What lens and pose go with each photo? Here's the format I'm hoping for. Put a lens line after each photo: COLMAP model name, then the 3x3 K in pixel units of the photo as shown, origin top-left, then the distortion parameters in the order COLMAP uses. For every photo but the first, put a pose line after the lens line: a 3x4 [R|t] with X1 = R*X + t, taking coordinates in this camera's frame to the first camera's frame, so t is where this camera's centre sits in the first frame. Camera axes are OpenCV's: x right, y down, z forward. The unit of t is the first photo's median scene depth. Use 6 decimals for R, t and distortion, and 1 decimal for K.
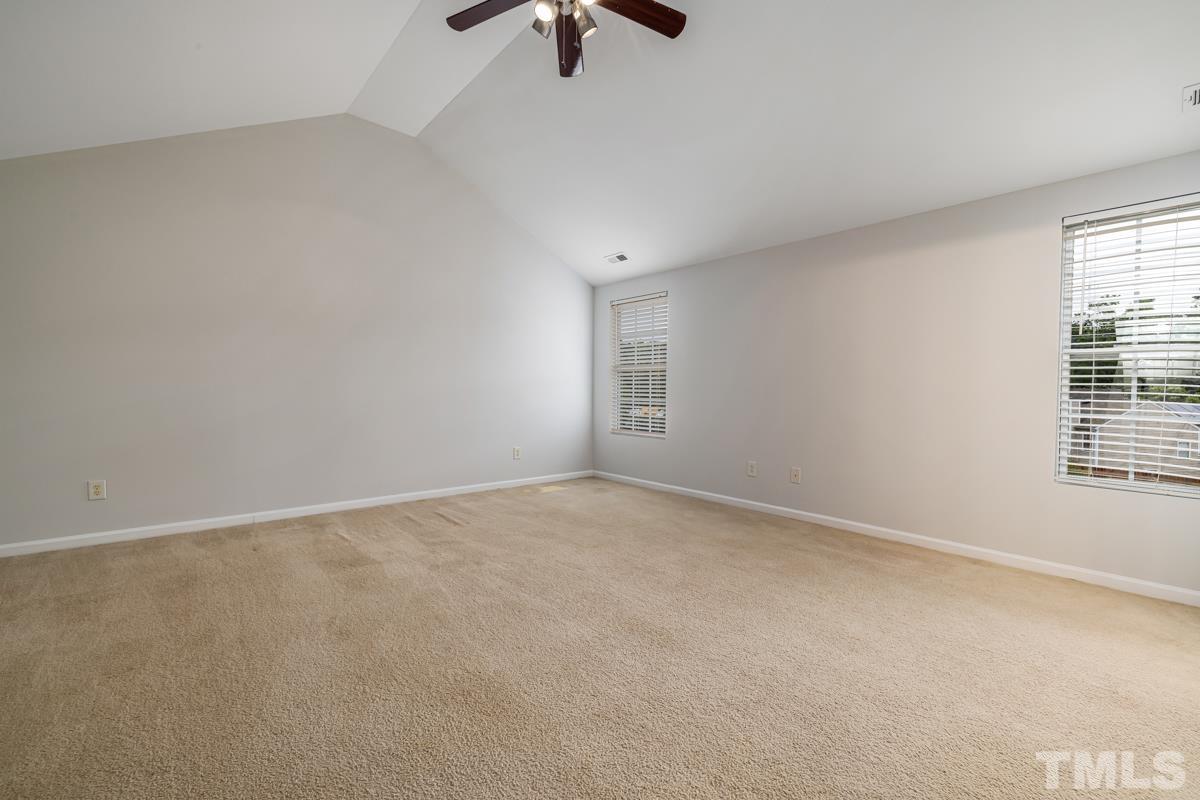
lens RADIAL K [[511.5, 0, 591.3], [0, 511.5, 398.6], [0, 0, 1]] dist [0.003019, 0.000071]
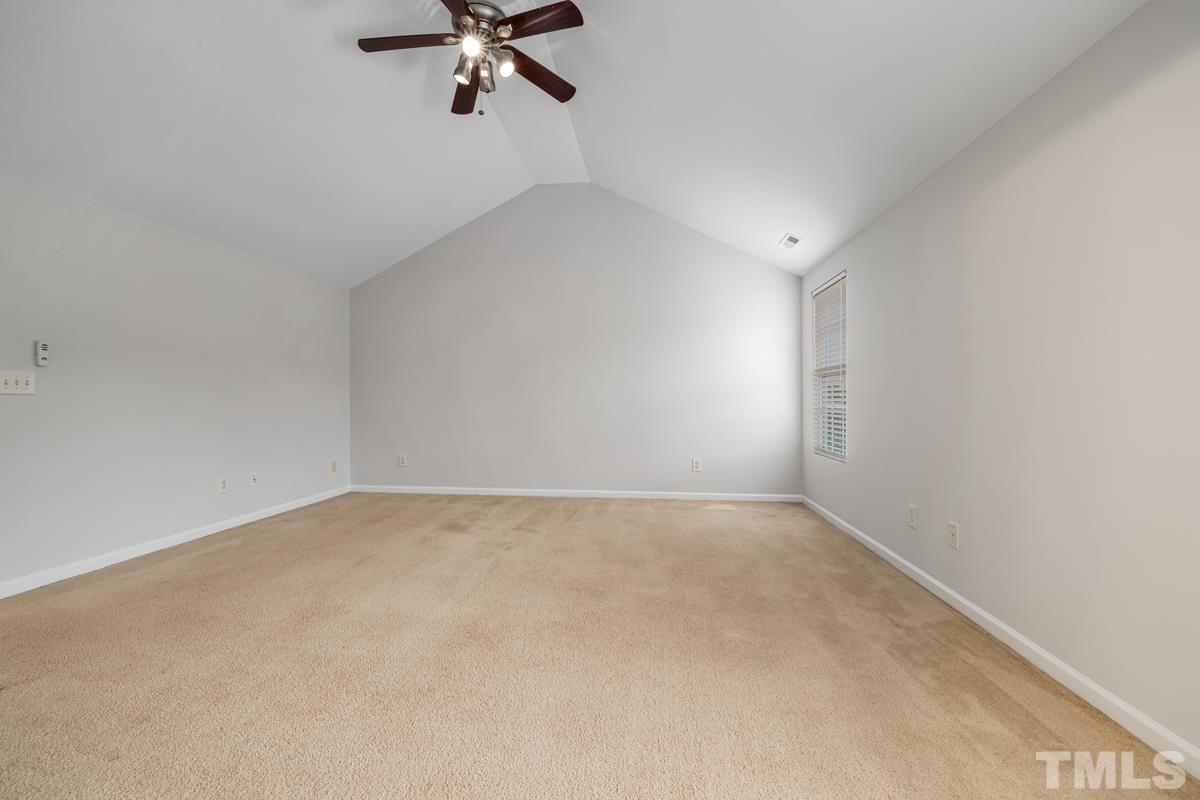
lens RADIAL K [[511.5, 0, 589.4], [0, 511.5, 398.2], [0, 0, 1]] dist [0.003019, 0.000071]
pose [[0.670542, -0.010525, -0.741797, 0.446418], [-0.007712, 0.999746, -0.021157, 0.001463], [0.741831, 0.019907, 0.670291, 0.202744]]
